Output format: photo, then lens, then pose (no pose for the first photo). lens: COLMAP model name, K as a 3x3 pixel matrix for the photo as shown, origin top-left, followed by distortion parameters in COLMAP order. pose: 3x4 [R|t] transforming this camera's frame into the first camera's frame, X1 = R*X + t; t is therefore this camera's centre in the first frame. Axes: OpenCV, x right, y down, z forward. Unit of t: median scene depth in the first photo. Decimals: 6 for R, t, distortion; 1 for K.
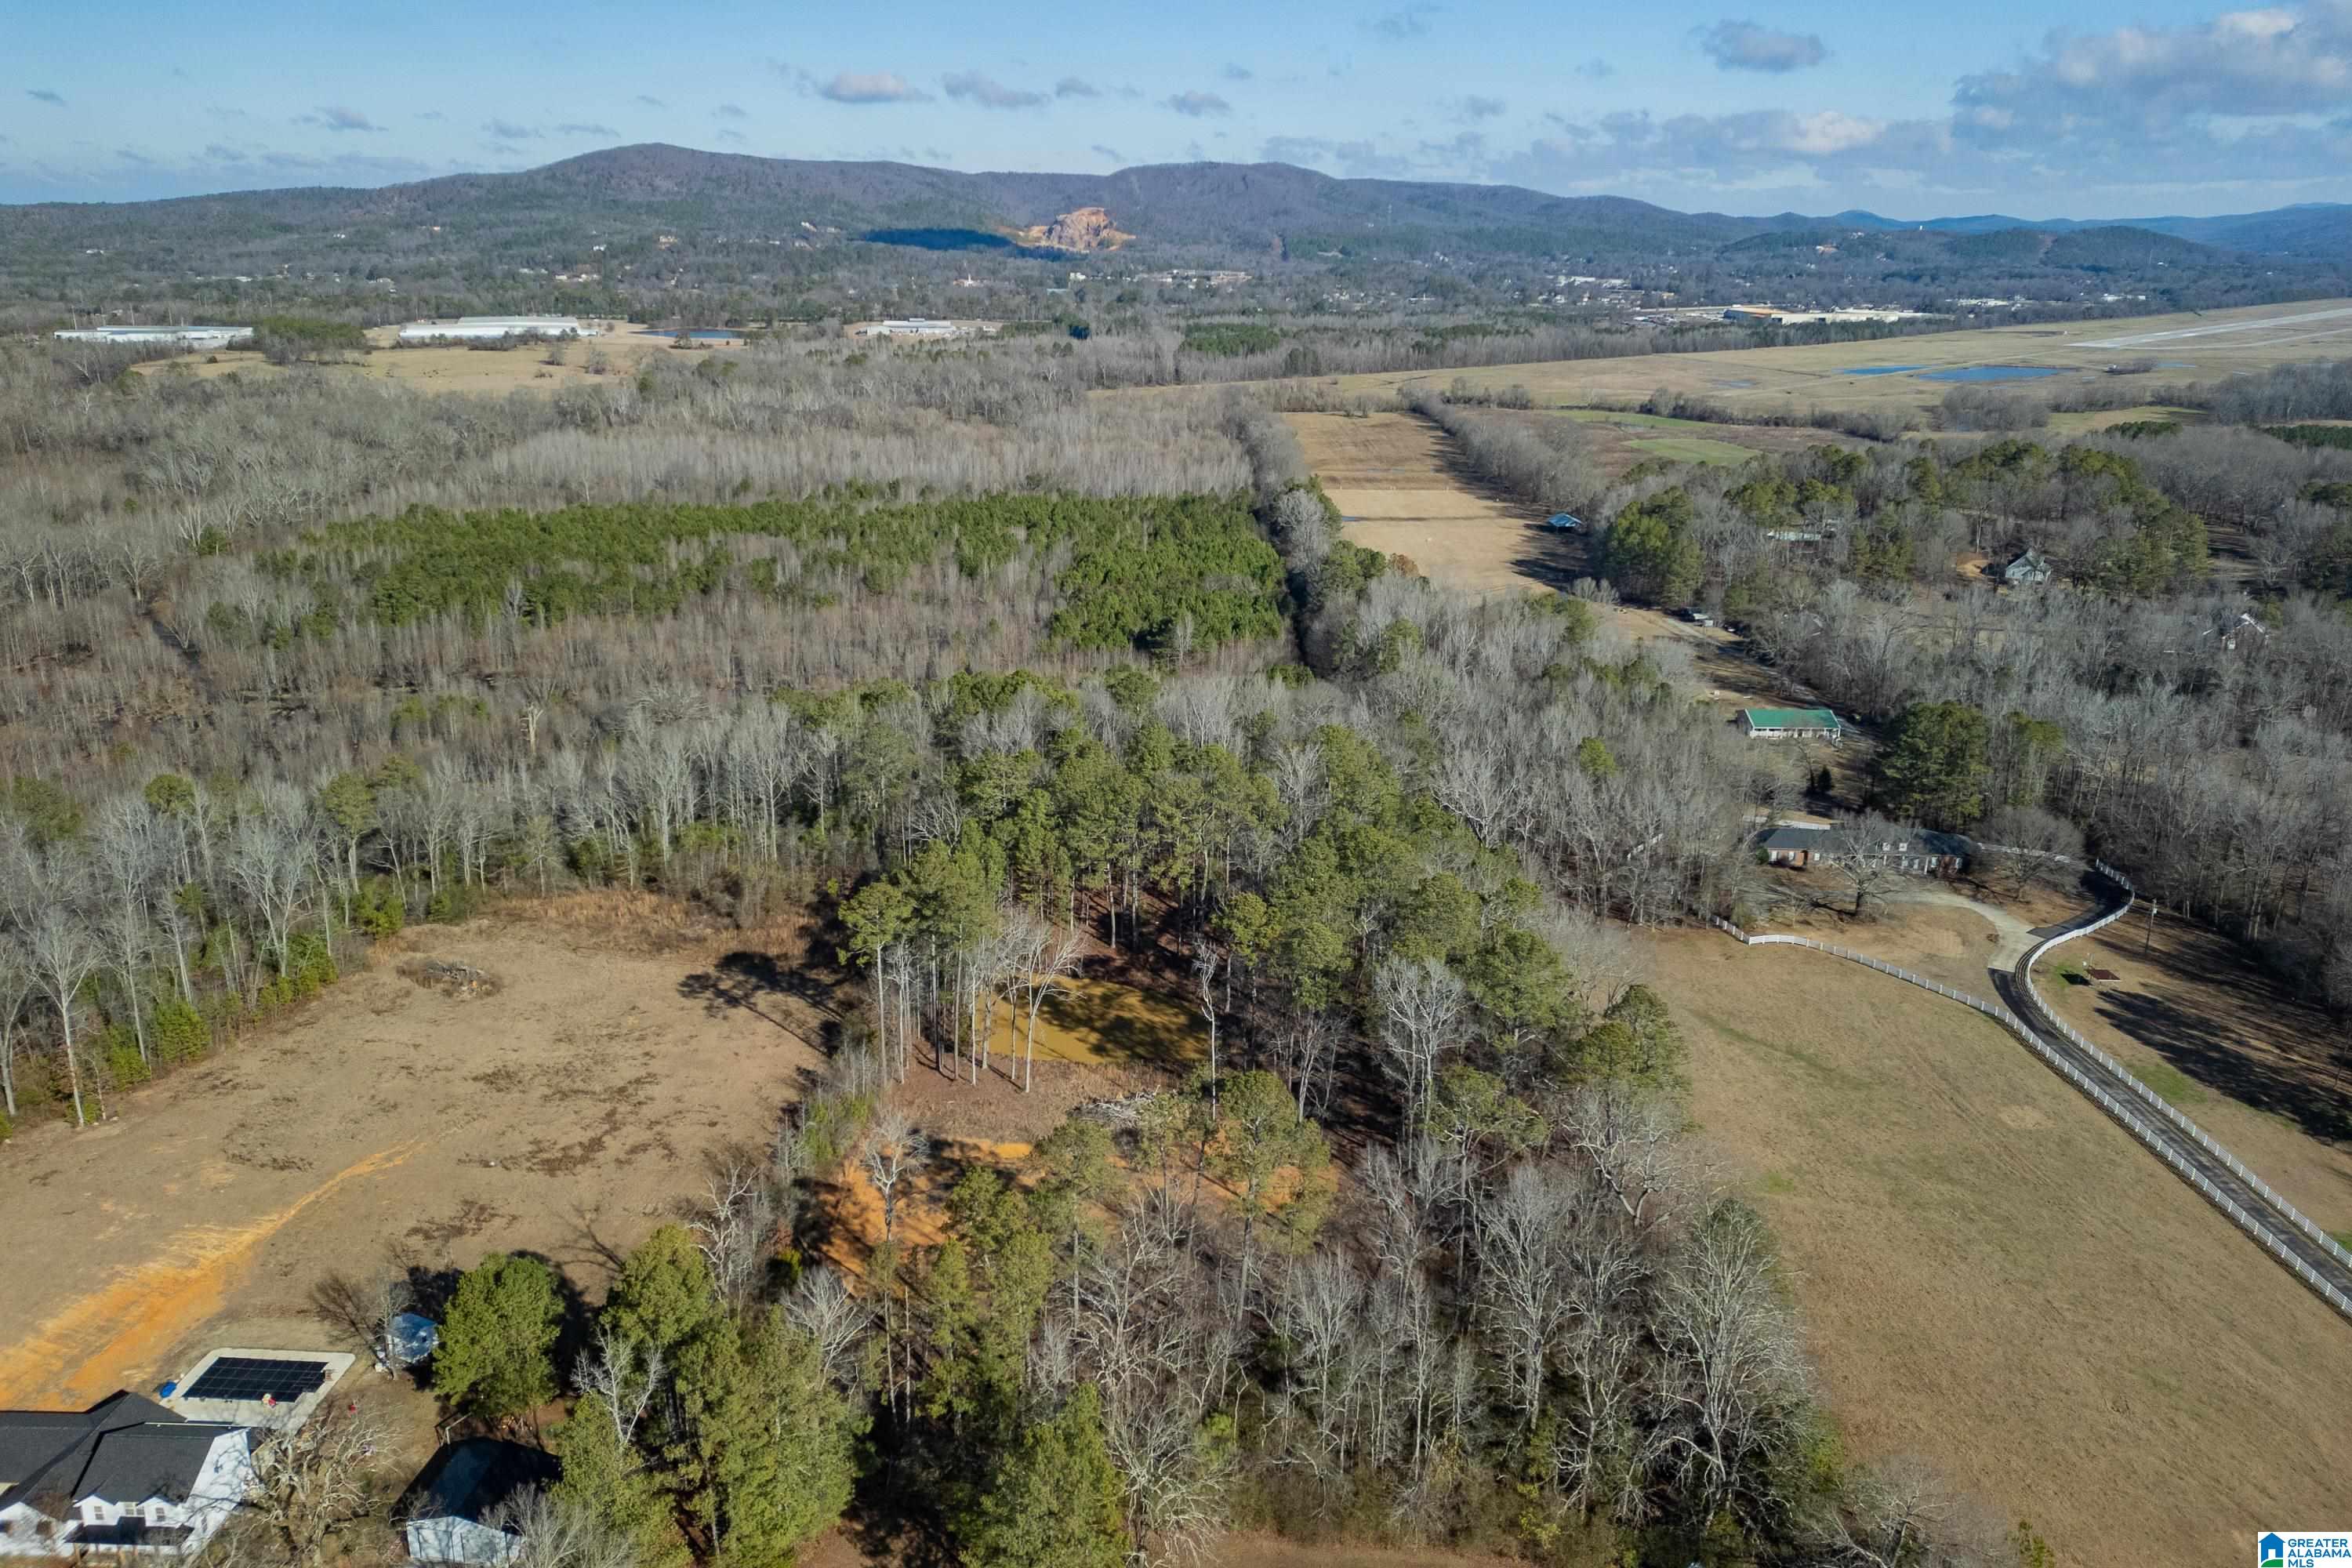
lens RADIAL K [[1638.2, 0, 1163.2], [0, 1638.2, 762.4], [0, 0, 1]] dist [0.059428, -0.044175]
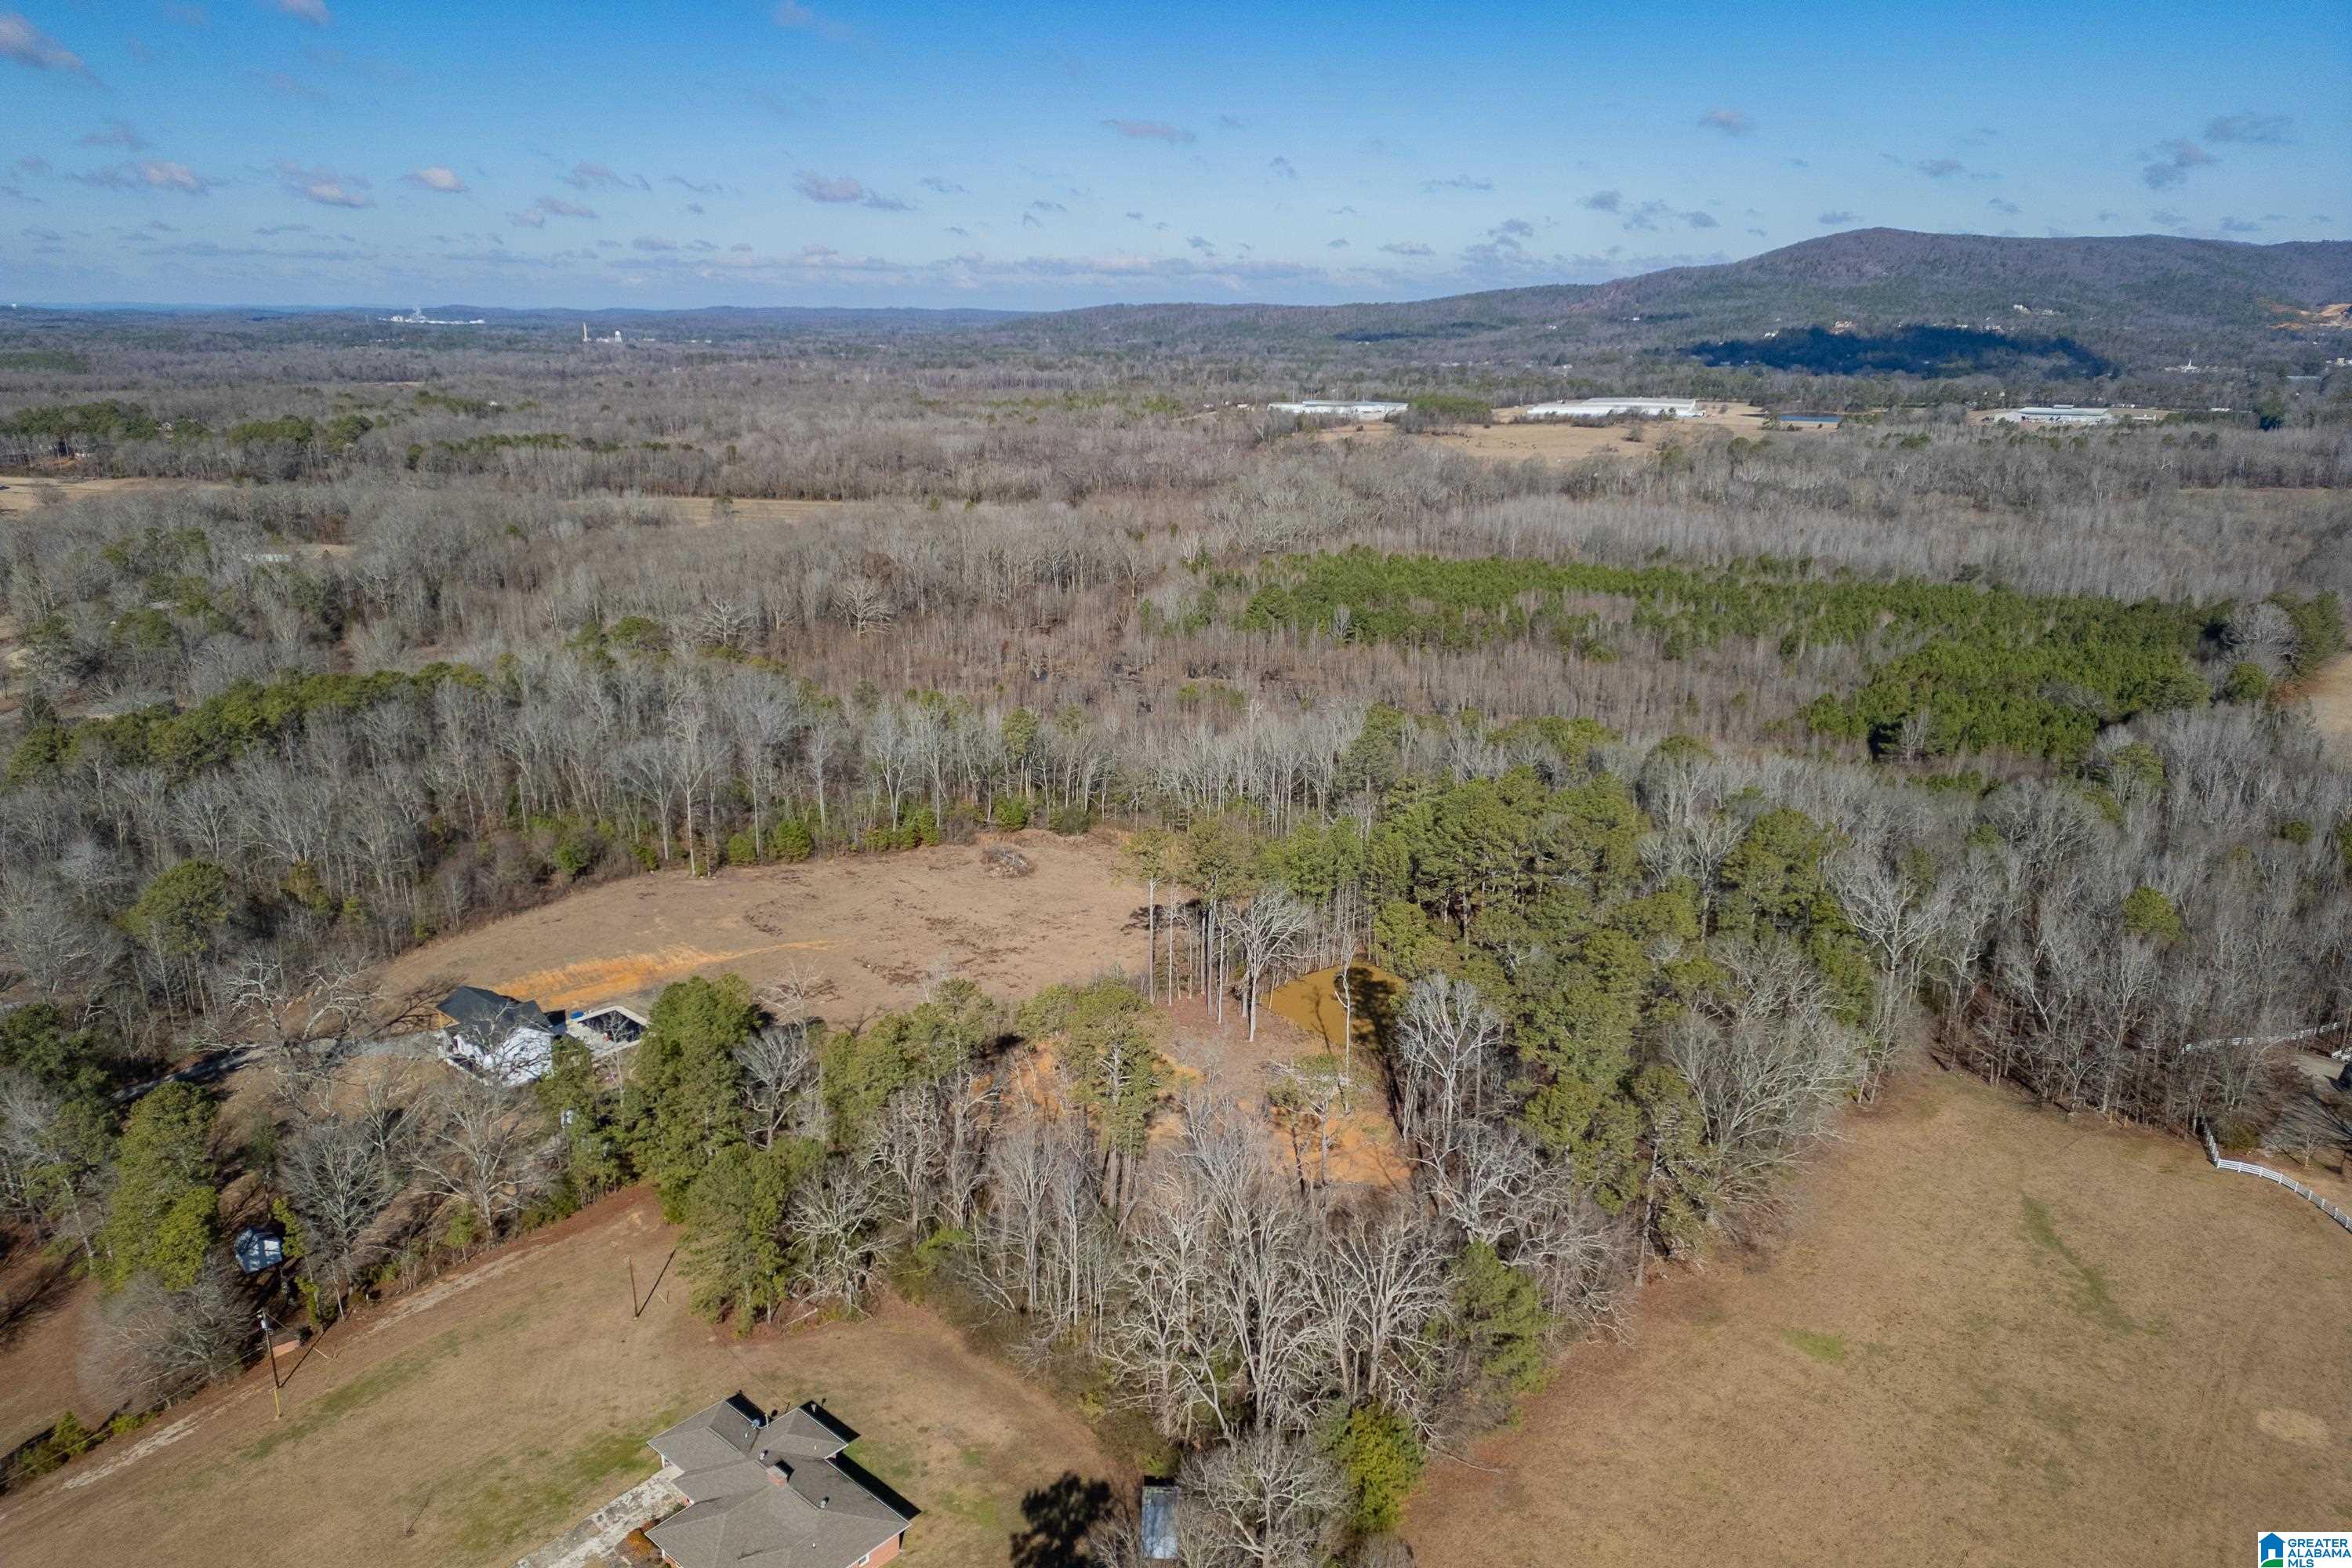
lens RADIAL K [[1638.2, 0, 1184.3], [0, 1638.2, 789.5], [0, 0, 1]] dist [0.059428, -0.044175]
pose [[0.775311, 0.168397, -0.608716, 0.356106], [-0.189250, 0.981456, 0.030468, 0.002615], [0.602559, 0.091577, 0.792803, 0.035412]]
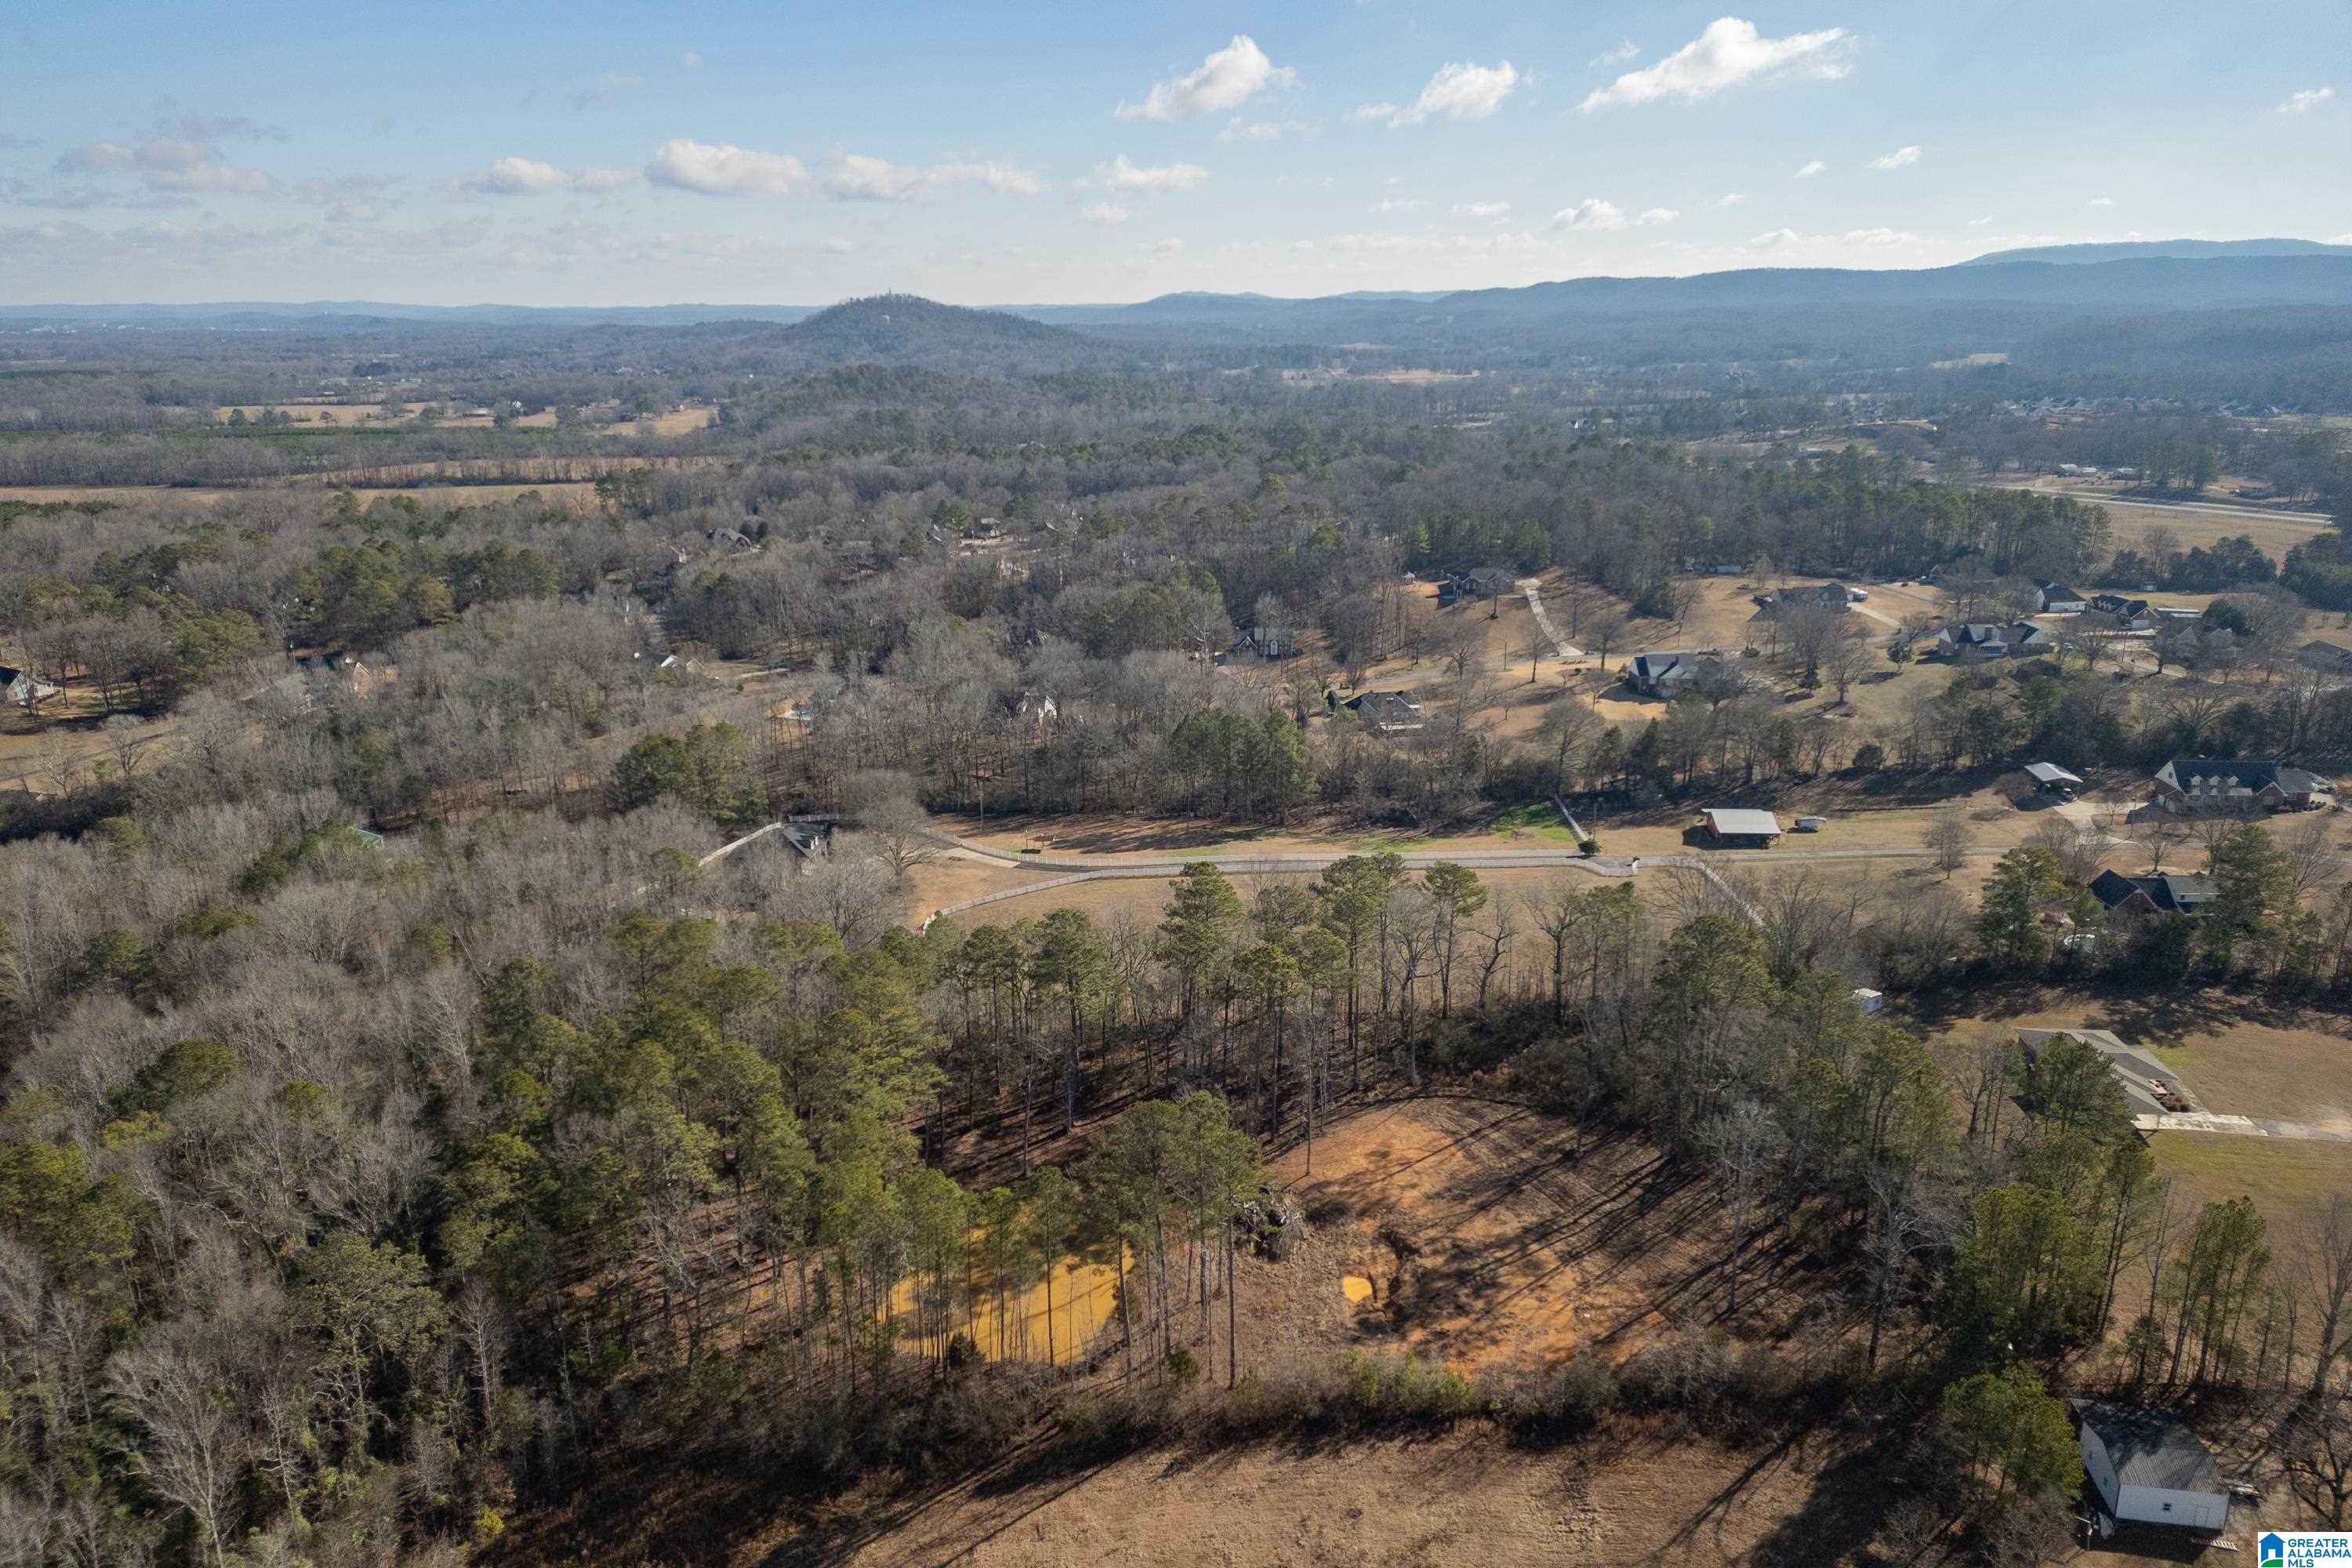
lens RADIAL K [[1638.2, 0, 1162.4], [0, 1638.2, 769.8], [0, 0, 1]] dist [0.059428, -0.044175]
pose [[0.017741, -0.274556, 0.961407, -0.561255], [0.312355, 0.914954, 0.255526, -0.188109], [-0.949800, 0.295767, 0.101991, 0.569173]]
